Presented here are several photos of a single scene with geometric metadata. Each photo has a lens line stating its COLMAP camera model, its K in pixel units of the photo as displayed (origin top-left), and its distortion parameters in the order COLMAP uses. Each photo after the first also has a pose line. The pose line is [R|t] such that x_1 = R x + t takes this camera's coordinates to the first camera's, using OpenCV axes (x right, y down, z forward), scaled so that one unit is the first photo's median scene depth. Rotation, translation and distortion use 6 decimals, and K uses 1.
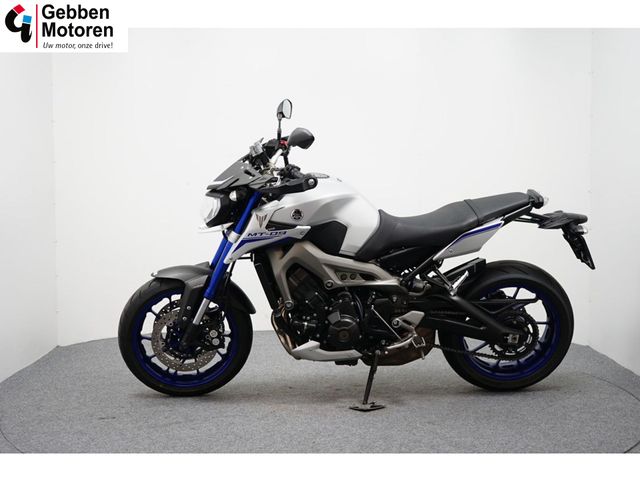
lens RADIAL K [[946.8, 0, 320.0], [0, 946.8, 240.0], [0, 0, 1]] dist [0.005061, 0.001030]
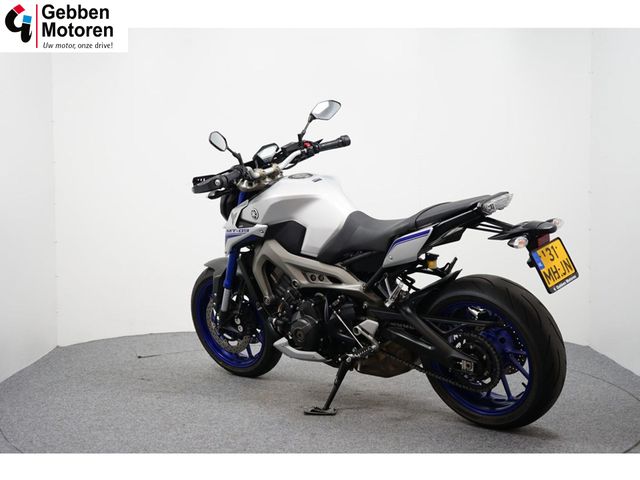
lens RADIAL K [[946.8, 0, 320.0], [0, 946.8, 240.0], [0, 0, 1]] dist [0.005061, 0.001030]
pose [[0.673000, 0.046162, -0.738200, 0.766976], [-0.053923, 0.998457, 0.013276, -0.014601], [0.737674, 0.030871, 0.674451, 0.324929]]
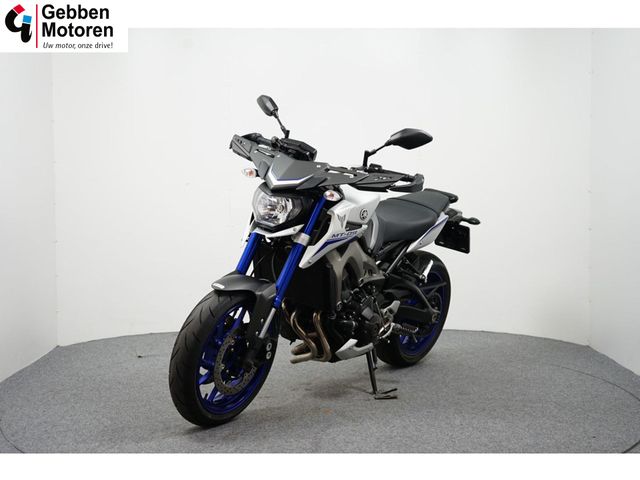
lens RADIAL K [[946.8, 0, 320.0], [0, 946.8, 240.0], [0, 0, 1]] dist [0.005061, 0.001030]
pose [[0.665182, -0.047037, 0.745198, -0.768318], [0.044969, 0.998726, 0.022899, -0.023127], [-0.745326, 0.018279, 0.666450, 0.346546]]
